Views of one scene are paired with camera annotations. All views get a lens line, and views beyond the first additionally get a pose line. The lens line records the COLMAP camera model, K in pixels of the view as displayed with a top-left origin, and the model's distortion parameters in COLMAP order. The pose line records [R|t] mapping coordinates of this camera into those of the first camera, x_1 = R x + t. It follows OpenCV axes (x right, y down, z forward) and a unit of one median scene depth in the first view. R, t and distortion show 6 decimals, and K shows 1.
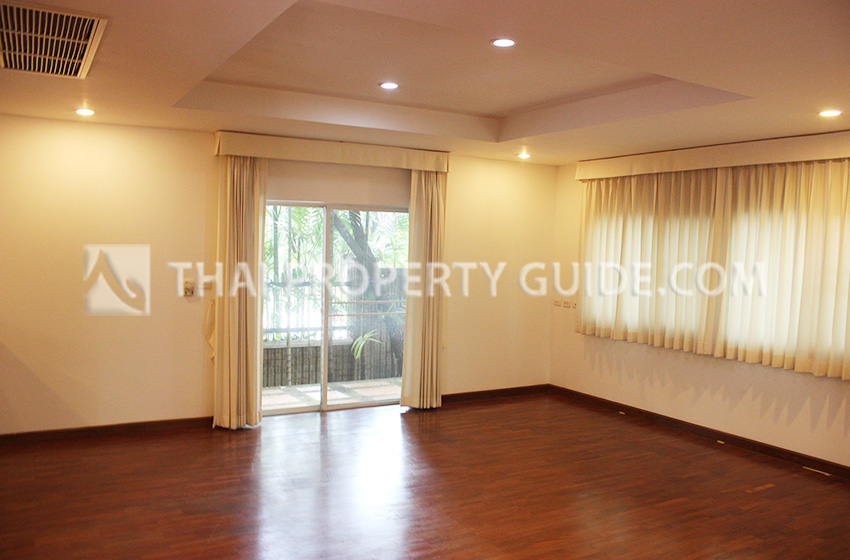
lens RADIAL K [[704.4, 0, 423.4], [0, 704.4, 284.1], [0, 0, 1]] dist [-0.170968, 0.138269]
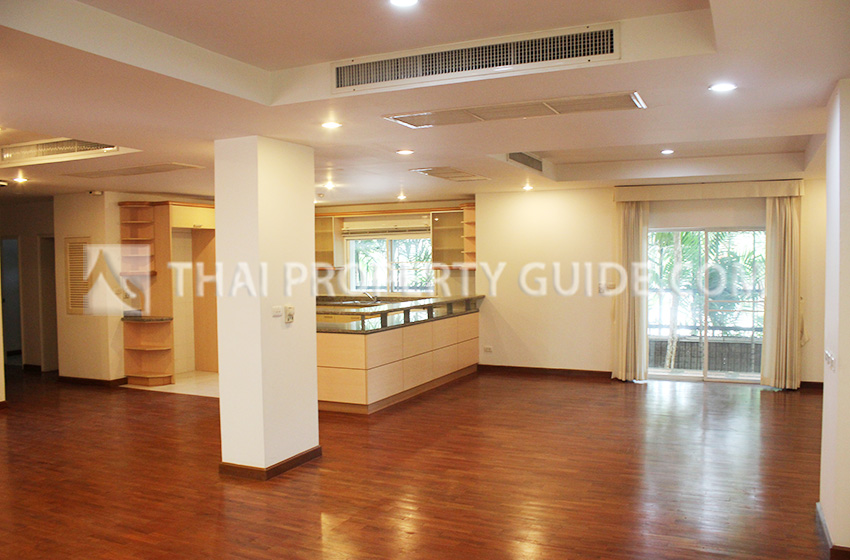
lens RADIAL K [[704.4, 0, 423.4], [0, 704.4, 284.1], [0, 0, 1]] dist [-0.170968, 0.138269]
pose [[0.573883, -0.002089, -0.818935, 0.632993], [-0.020552, 0.999645, -0.016952, 0.028251], [0.818679, 0.026560, 0.573636, -0.210350]]
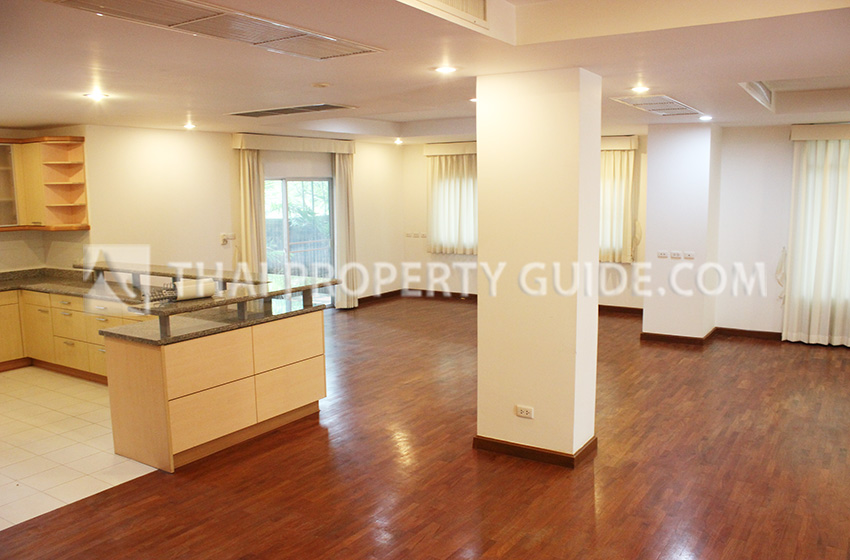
lens RADIAL K [[704.4, 0, 423.4], [0, 704.4, 284.1], [0, 0, 1]] dist [-0.170968, 0.138269]
pose [[0.892638, -0.095126, 0.440624, -0.543438], [0.059472, 0.993788, 0.094066, -0.011108], [-0.446835, -0.057762, 0.892750, -0.461928]]
